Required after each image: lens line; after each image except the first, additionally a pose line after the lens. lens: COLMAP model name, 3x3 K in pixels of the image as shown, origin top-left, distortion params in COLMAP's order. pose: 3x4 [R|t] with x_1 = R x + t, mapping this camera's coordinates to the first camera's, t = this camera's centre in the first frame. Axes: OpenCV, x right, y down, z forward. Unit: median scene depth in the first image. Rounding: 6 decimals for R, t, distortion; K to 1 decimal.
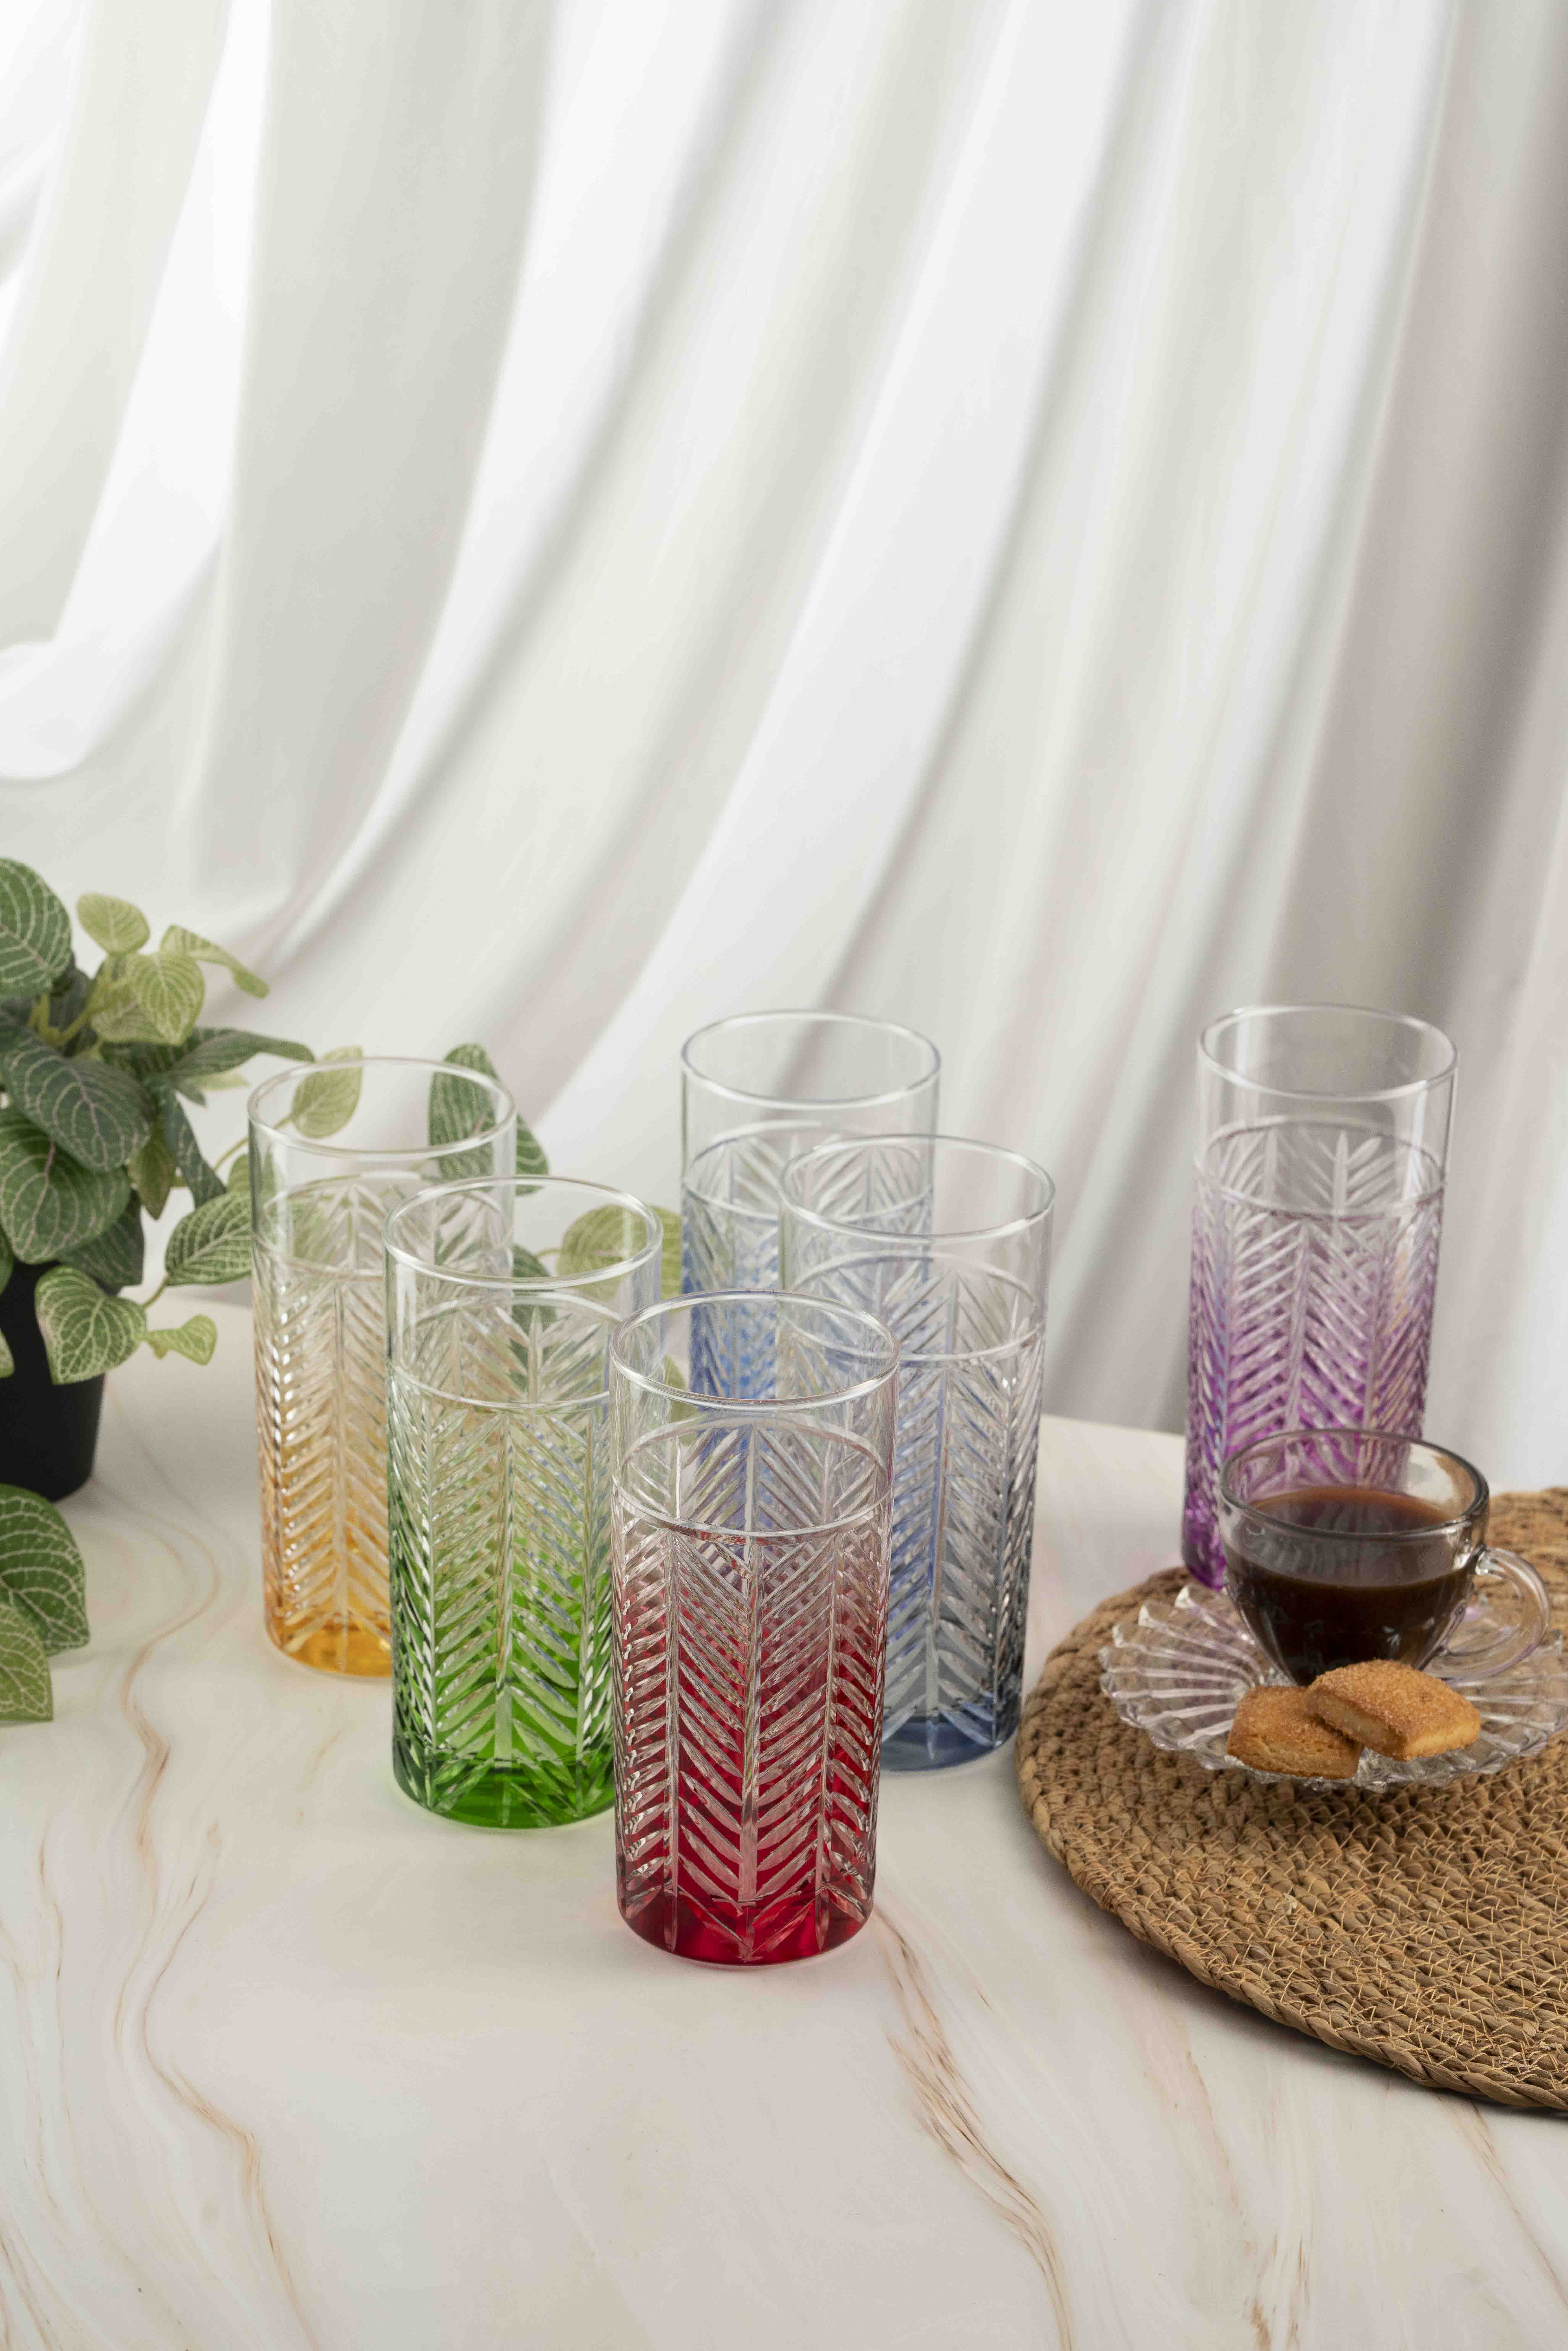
lens RADIAL K [[5922.7, 0, 784.0], [0, 5922.7, 1175.5], [0, 0, 1]] dist [0.075286, 0.470243]
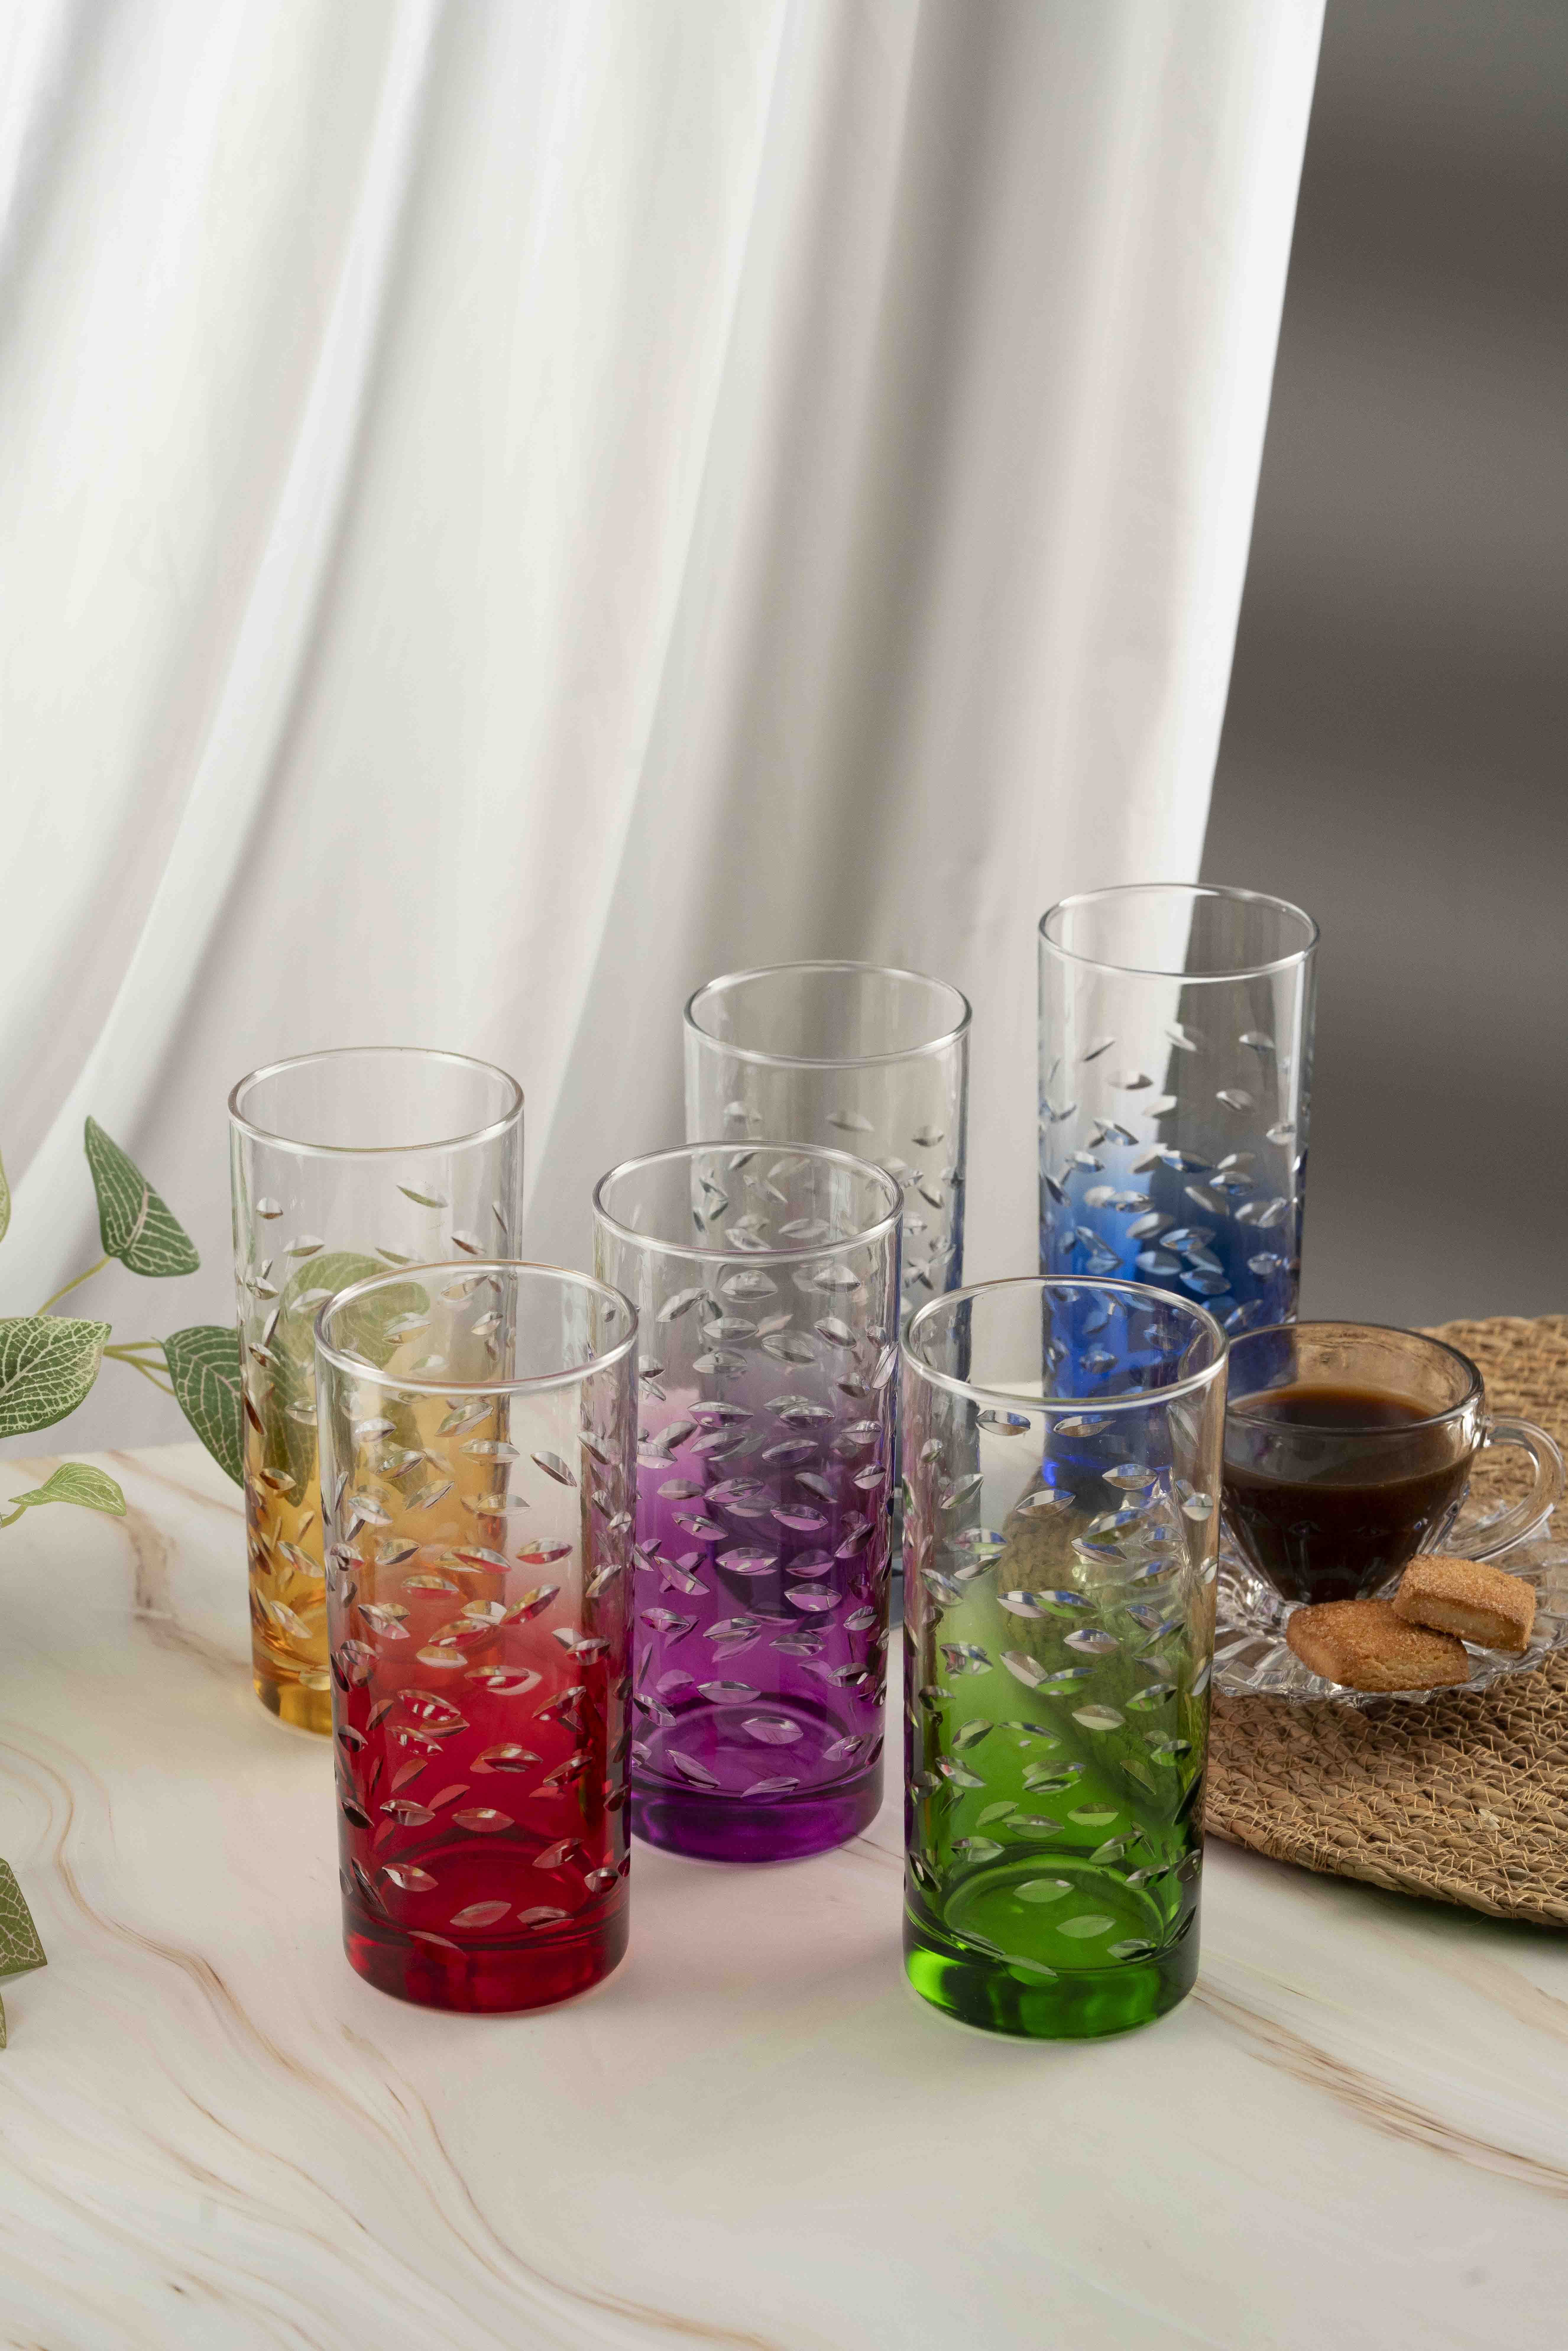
lens RADIAL K [[6025.3, 0, 784.0], [0, 6025.3, 1175.5], [0, 0, 1]] dist [0.094413, -0.809999]
pose [[0.895503, -0.189296, 0.402792, -0.352698], [0.187763, 0.981242, 0.043702, -0.036105], [-0.403509, 0.036494, 0.914247, 0.165360]]
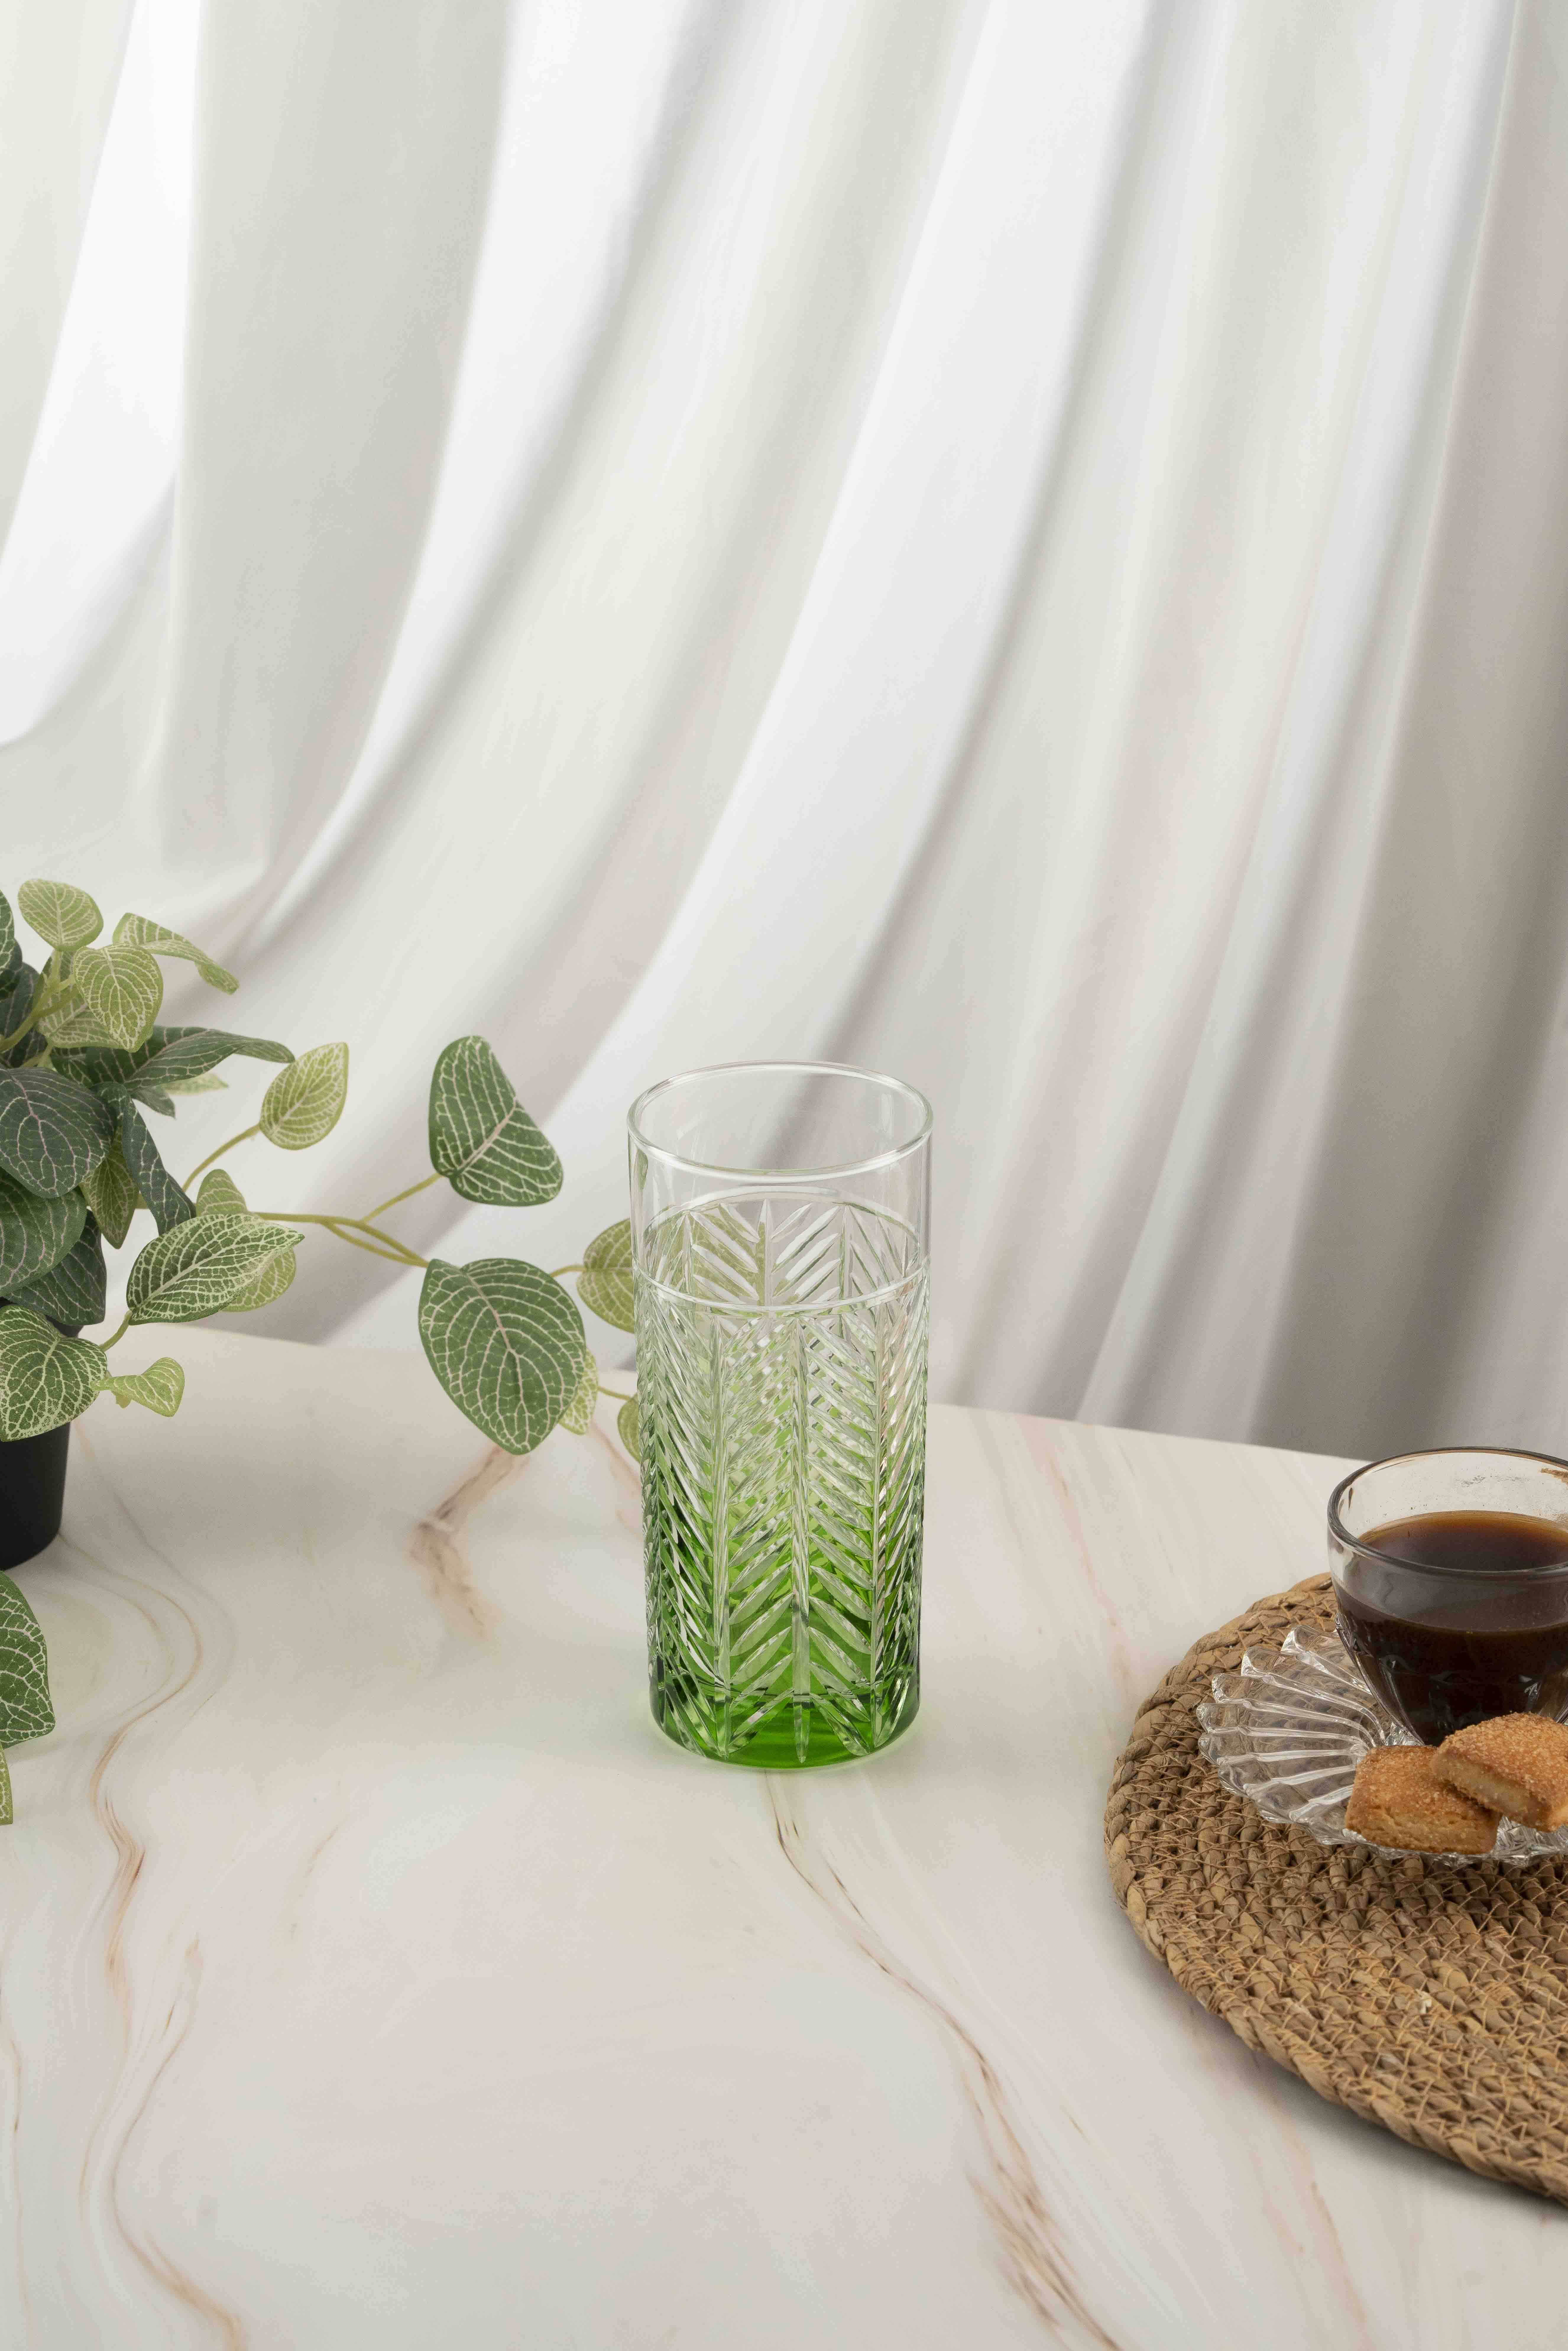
lens RADIAL K [[6025.3, 0, 784.0], [0, 6025.3, 1175.5], [0, 0, 1]] dist [0.094413, -0.809999]
pose [[0.999486, -0.029637, -0.012234, 0.005279], [0.029783, 0.999485, 0.011960, -0.011609], [0.011873, -0.012318, 0.999854, 0.104188]]
